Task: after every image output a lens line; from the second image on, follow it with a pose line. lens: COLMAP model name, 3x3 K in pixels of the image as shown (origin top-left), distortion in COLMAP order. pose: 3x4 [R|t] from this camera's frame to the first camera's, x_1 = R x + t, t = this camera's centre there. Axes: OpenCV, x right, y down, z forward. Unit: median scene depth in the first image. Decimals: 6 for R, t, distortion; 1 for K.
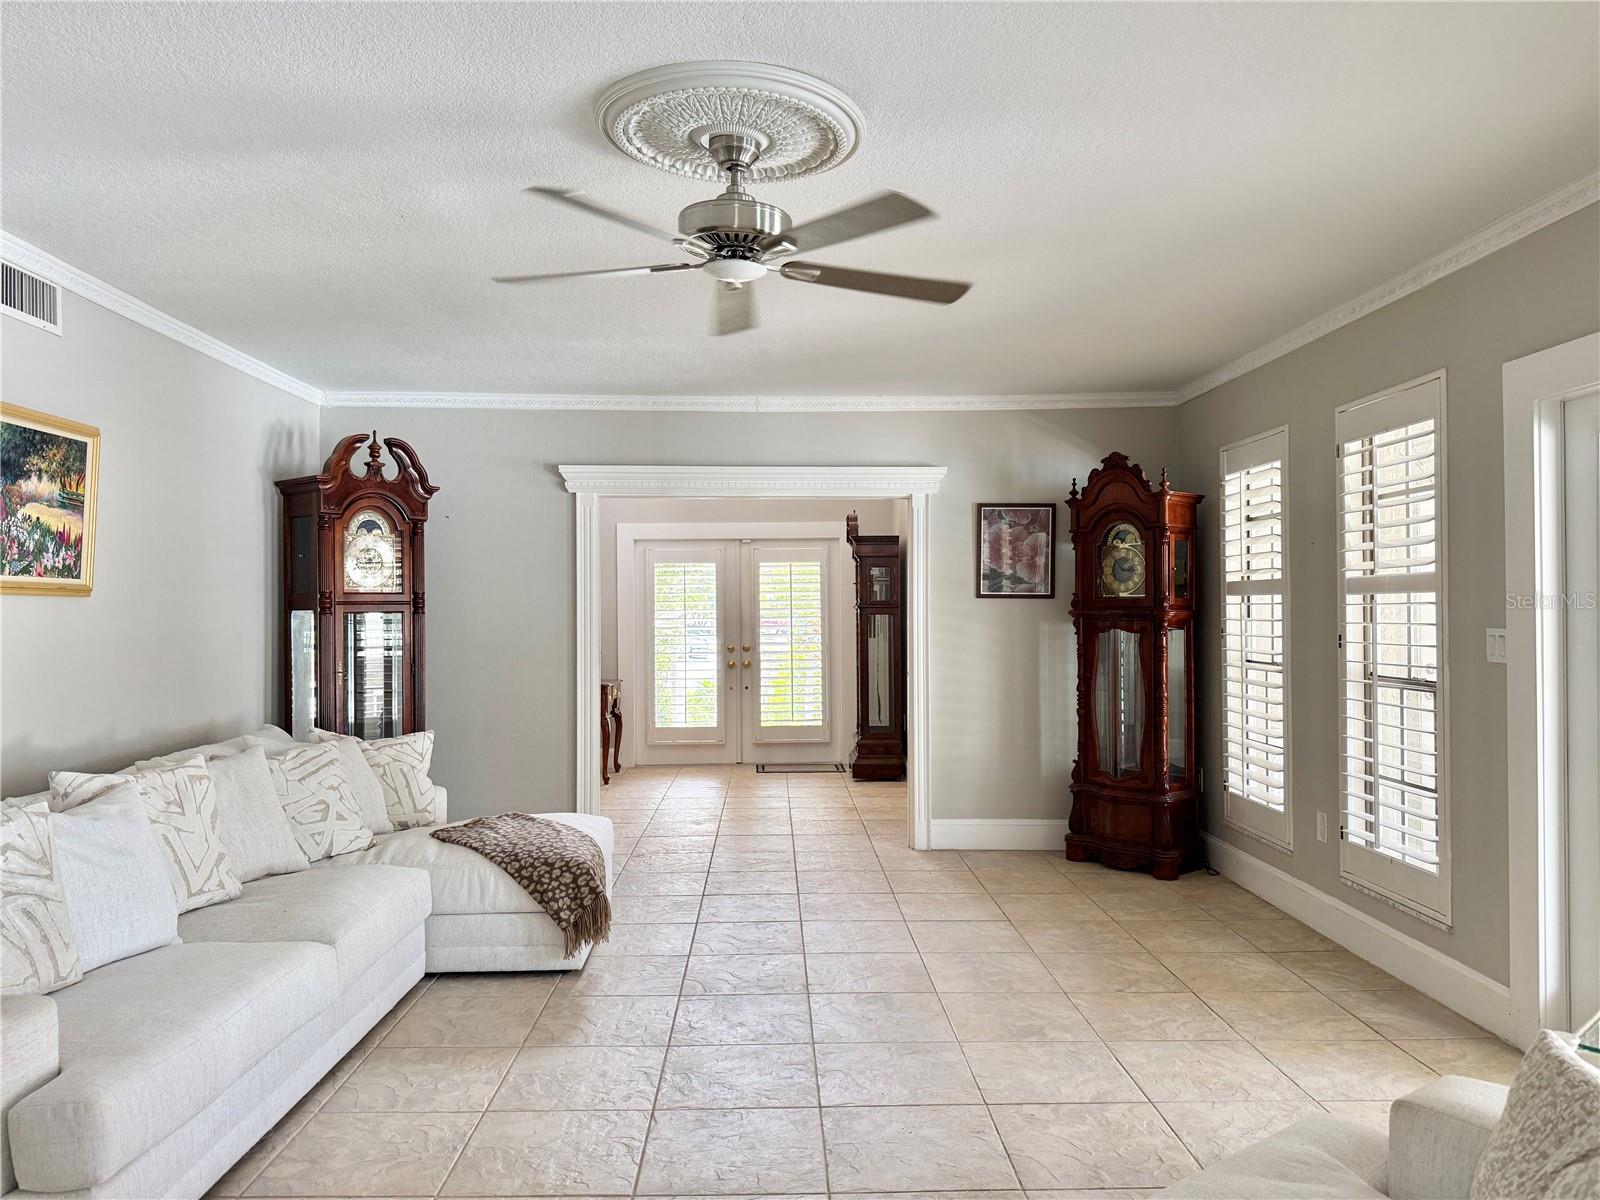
lens RADIAL K [[1127.8, 0, 793.5], [0, 1127.8, 604.4], [0, 0, 1]] dist [0.103236, -0.164020]
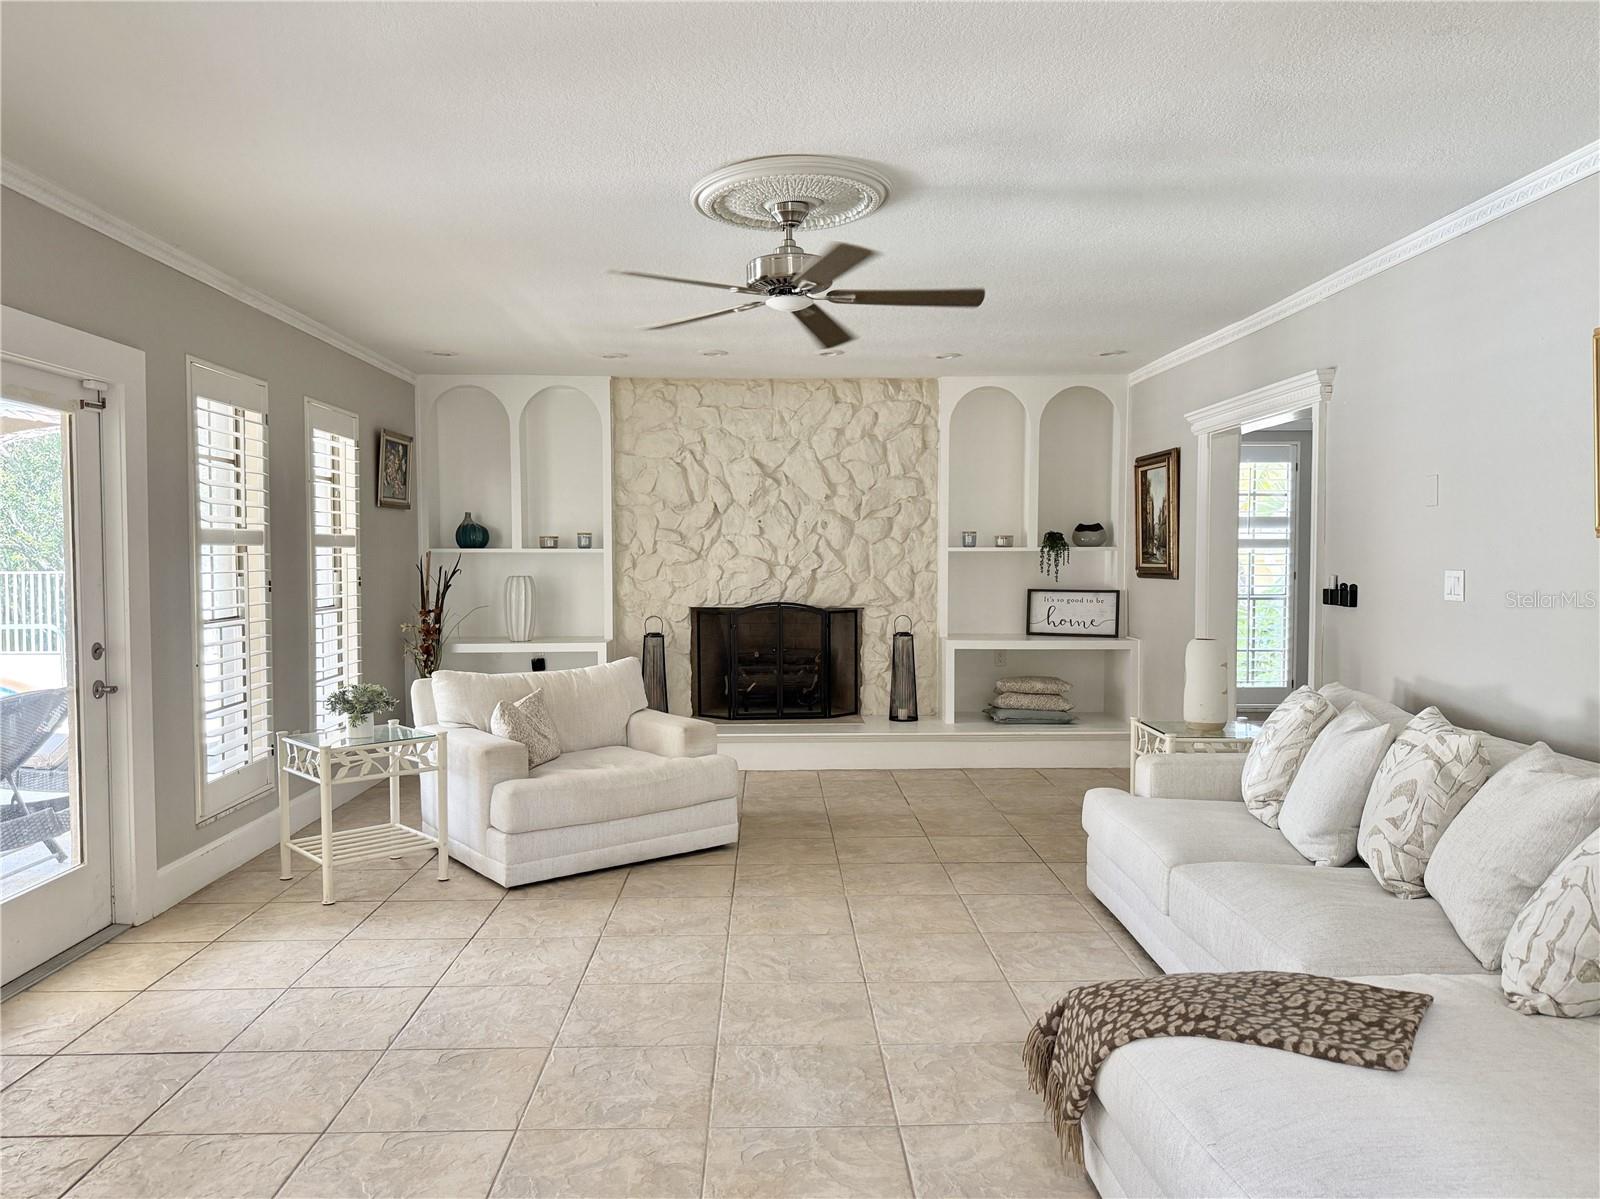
lens RADIAL K [[1127.8, 0, 793.5], [0, 1127.8, 603.9], [0, 0, 1]] dist [0.103236, -0.164020]
pose [[-0.999969, 0.003835, -0.006919, -0.028950], [0.003554, 0.999186, 0.040183, 0.003217], [0.007067, 0.040158, -0.999168, 1.398468]]
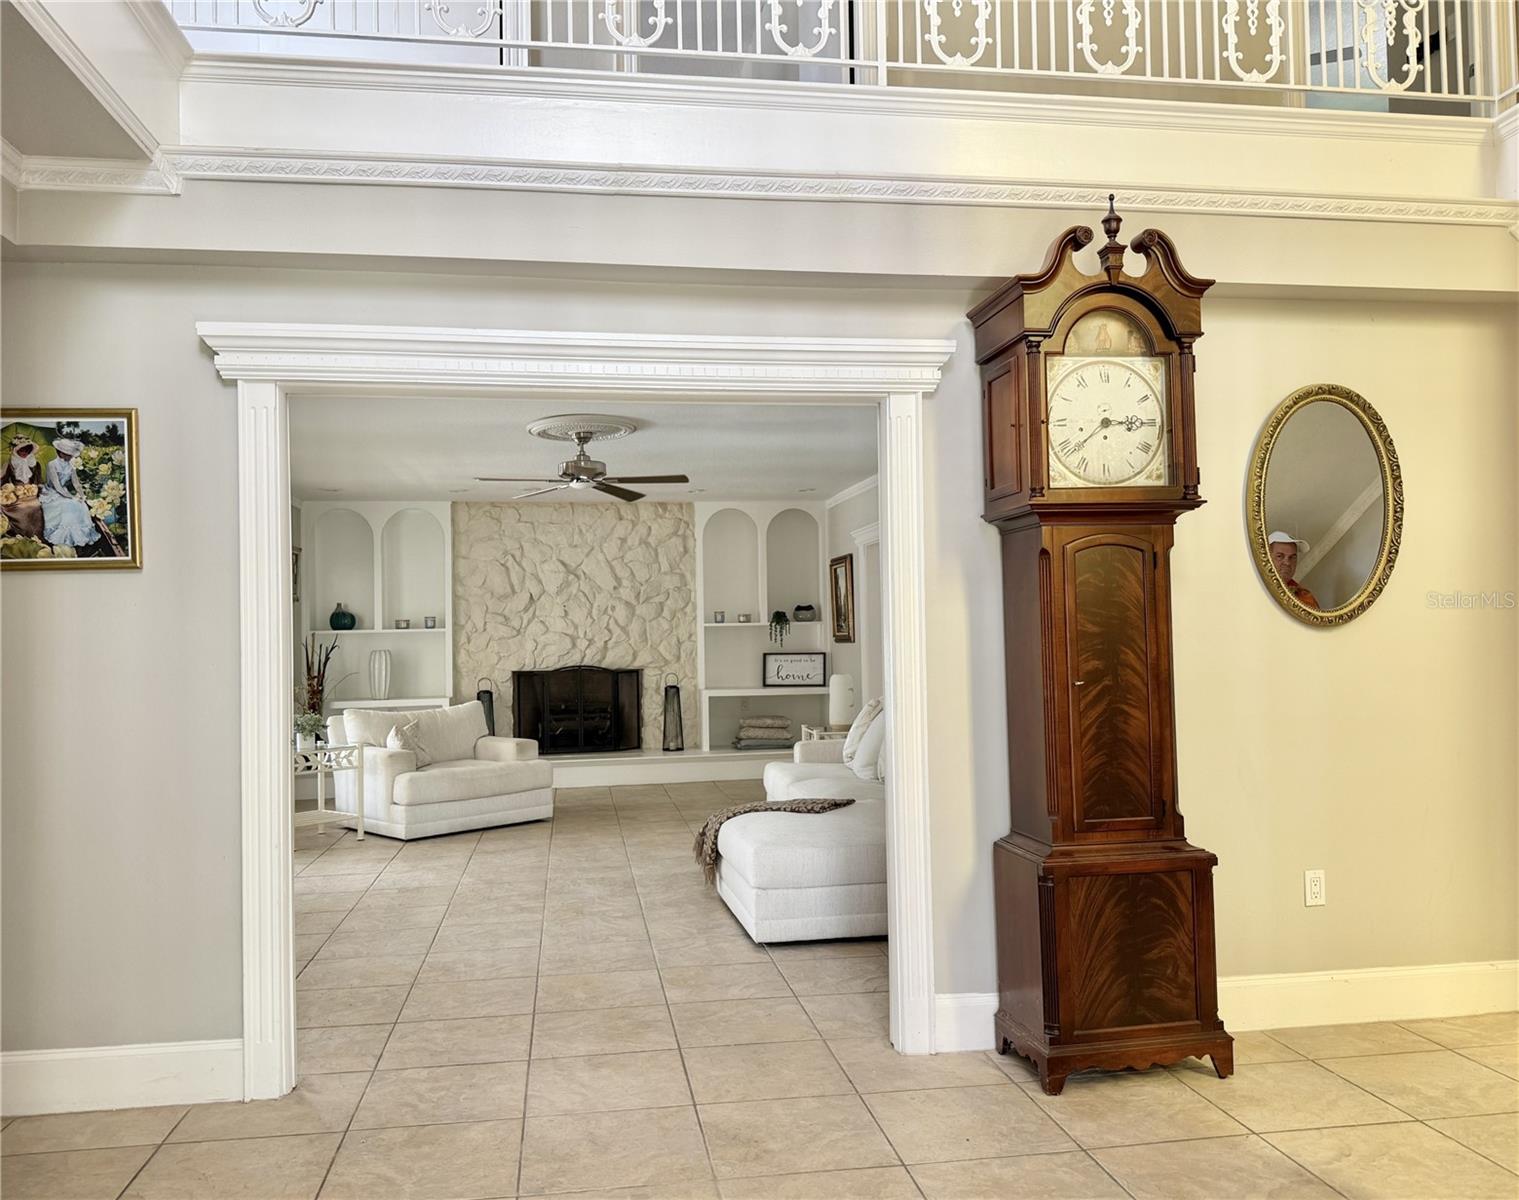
lens RADIAL K [[1171.8, 0, 759.5], [0, 1171.8, 600.0], [0, 0, 1]] dist [0.074056, -0.000375]
pose [[-0.989292, 0.015672, -0.145103, -0.035810], [0.021037, 0.999148, -0.035512, 0.026533], [0.144423, -0.038184, -0.988779, 2.082861]]
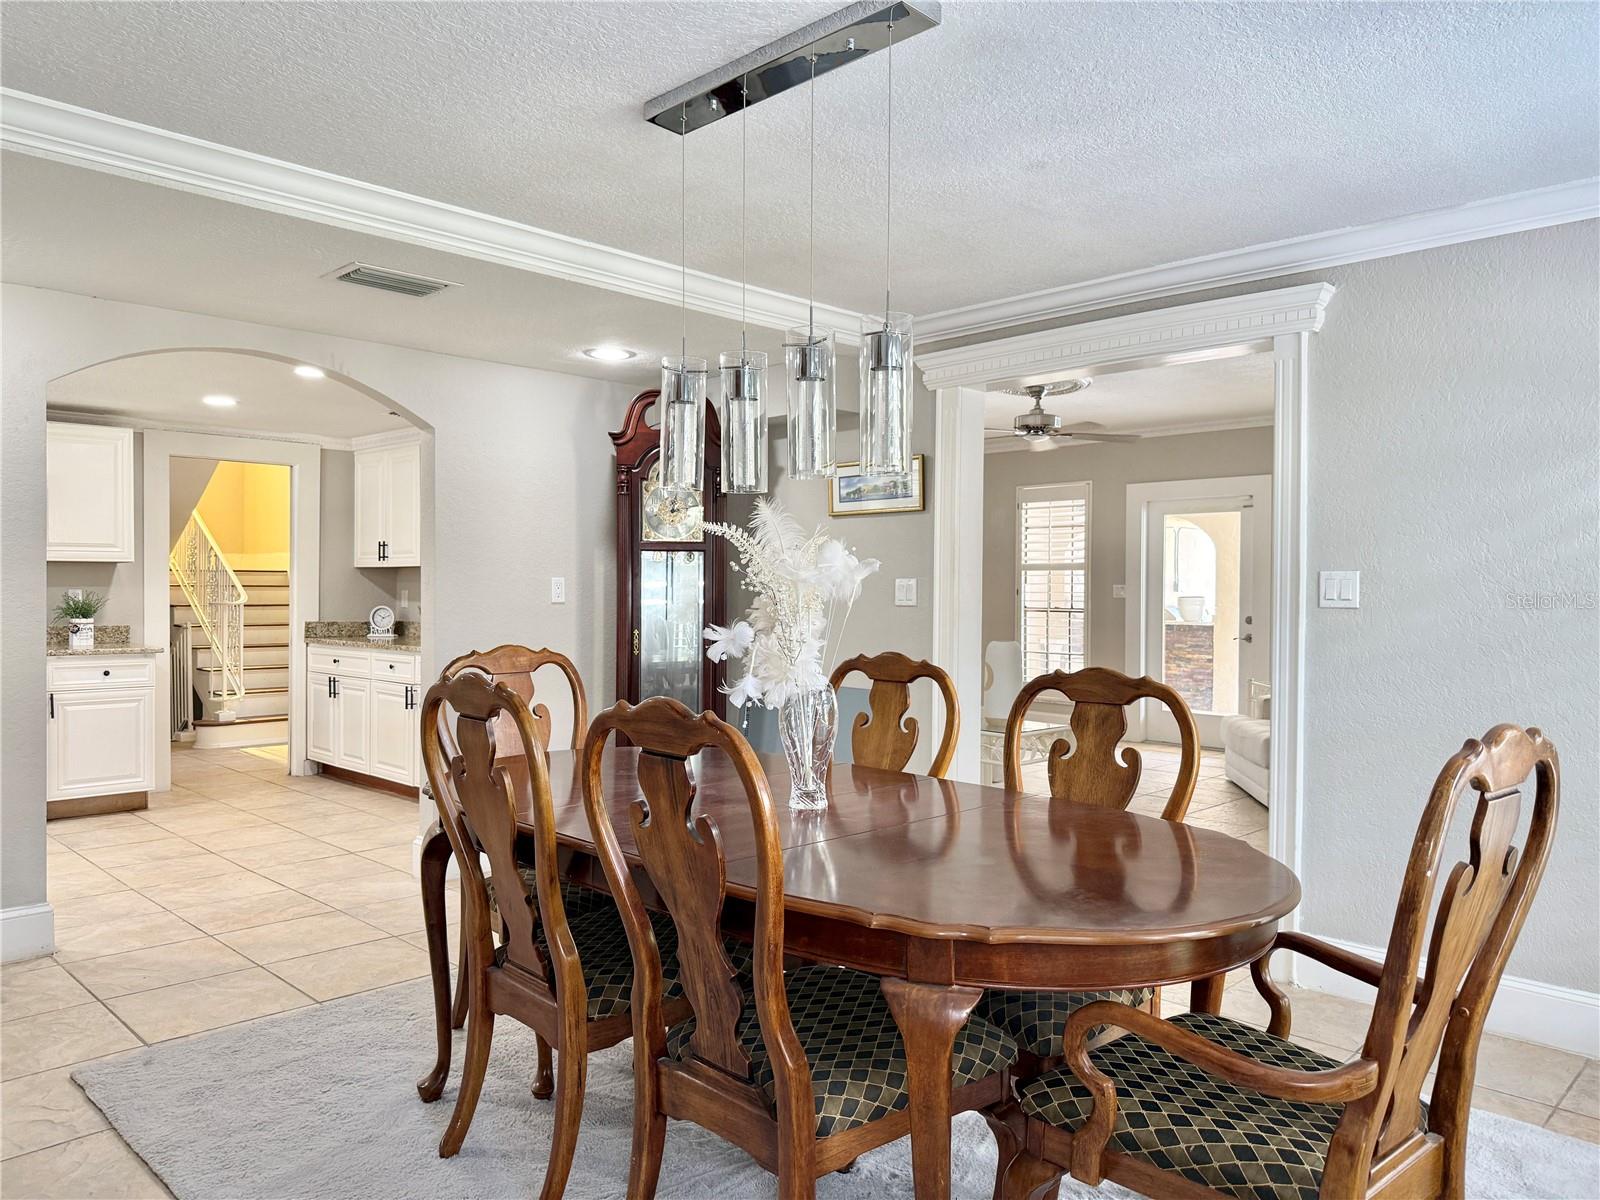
lens RADIAL K [[1126.0, 0, 778.4], [0, 1126.0, 598.9], [0, 0, 1]] dist [0.057071, -0.040870]
pose [[0.728002, -0.000147, 0.685575, -1.302364], [-0.012234, 0.999838, 0.013205, 0.021582], [-0.685466, -0.018000, 0.727882, -0.261295]]
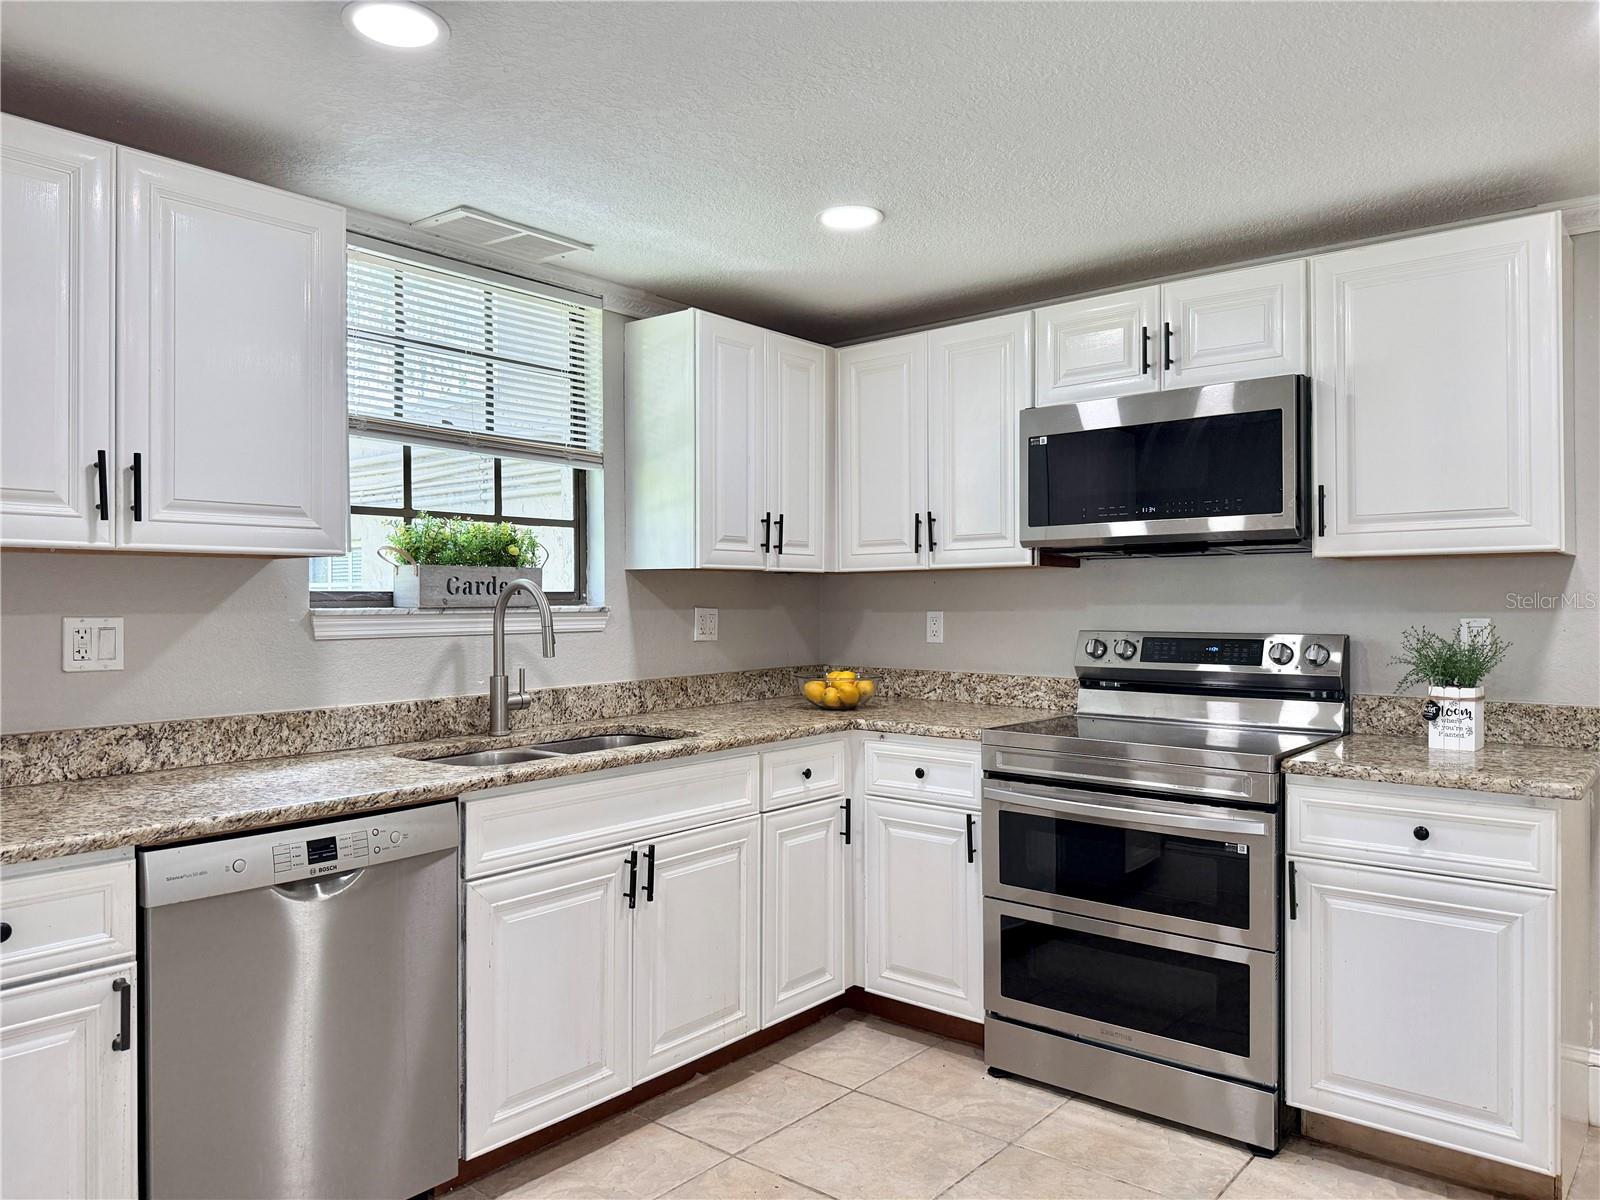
lens RADIAL K [[1121.5, 0, 800.0], [0, 1121.5, 600.0], [0, 0, 1]] dist [0.166569, -0.255400]
pose [[0.760019, 0.000063, -0.649900, -0.862690], [0.003236, 0.999987, 0.003882, 0.025425], [0.649892, -0.005054, 0.760010, 0.600766]]
